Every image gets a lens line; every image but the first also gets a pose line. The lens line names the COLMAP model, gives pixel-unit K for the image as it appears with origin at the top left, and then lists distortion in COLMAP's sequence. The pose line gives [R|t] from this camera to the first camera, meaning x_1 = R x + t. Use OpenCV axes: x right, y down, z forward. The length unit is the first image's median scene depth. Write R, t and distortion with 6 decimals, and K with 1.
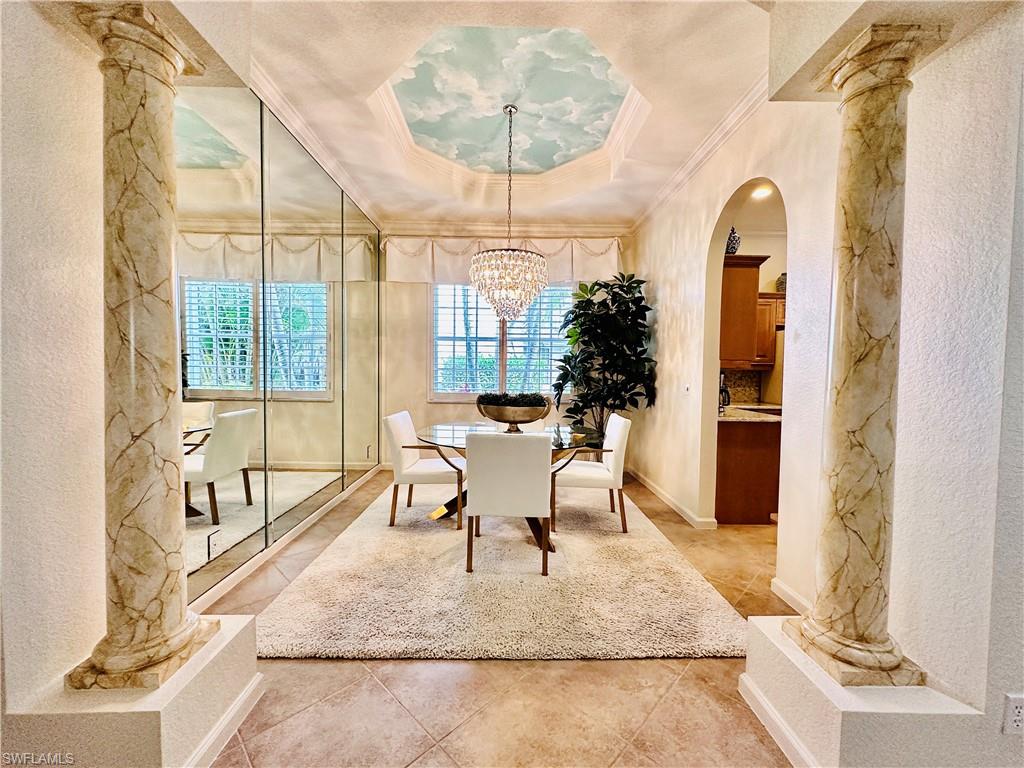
lens RADIAL K [[409.5, 0, 512.5], [0, 409.5, 386.4], [0, 0, 1]] dist [0.000056, 0.000202]
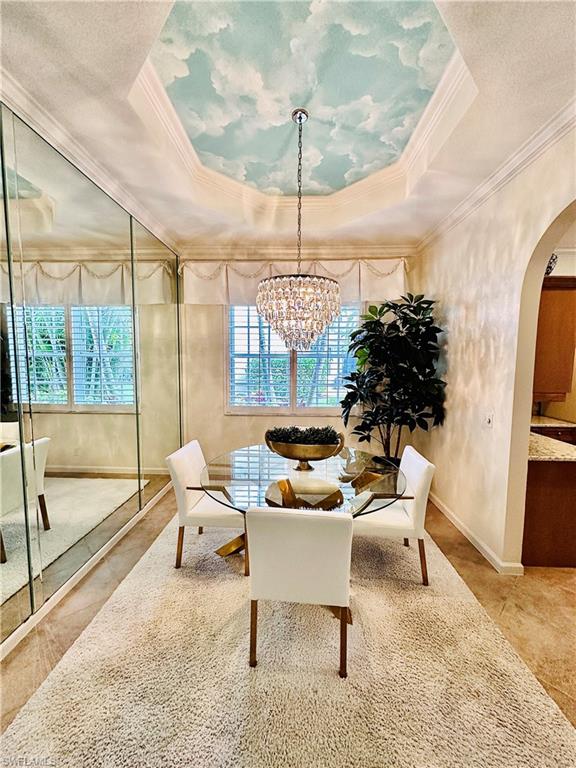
lens RADIAL K [[307.2, 0, 288.1], [0, 307.2, 385.4], [0, 0, 1]] dist [0.000056, 0.000202]
pose [[0.998983, -0.001667, -0.045068, -0.001814], [0.003626, 0.999050, 0.043417, -0.096134], [0.044953, -0.043536, 0.998040, 0.250188]]
